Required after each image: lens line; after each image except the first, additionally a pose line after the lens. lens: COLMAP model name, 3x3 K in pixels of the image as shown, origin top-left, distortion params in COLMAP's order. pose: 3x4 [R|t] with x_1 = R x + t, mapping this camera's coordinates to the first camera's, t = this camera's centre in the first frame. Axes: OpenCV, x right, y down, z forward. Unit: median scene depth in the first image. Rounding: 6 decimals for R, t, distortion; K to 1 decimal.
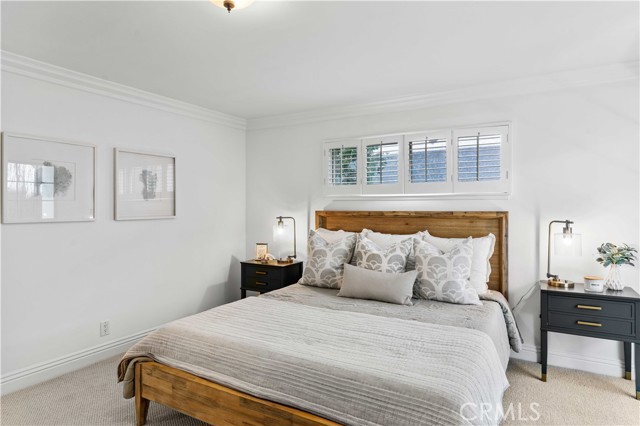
lens RADIAL K [[380.1, 0, 320.0], [0, 380.1, 213.0], [0, 0, 1]] dist [0.000327, -0.000010]
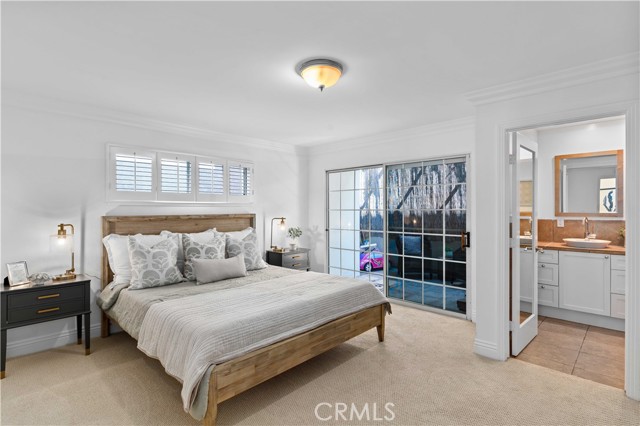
lens RADIAL K [[323.8, 0, 320.0], [0, 323.8, 213.0], [0, 0, 1]] dist [0.000101, -0.000048]
pose [[0.217686, -0.010894, 0.975958, -0.802279], [0.020821, 0.999762, 0.006516, -0.009229], [-0.975797, 0.018902, 0.217861, 0.355815]]
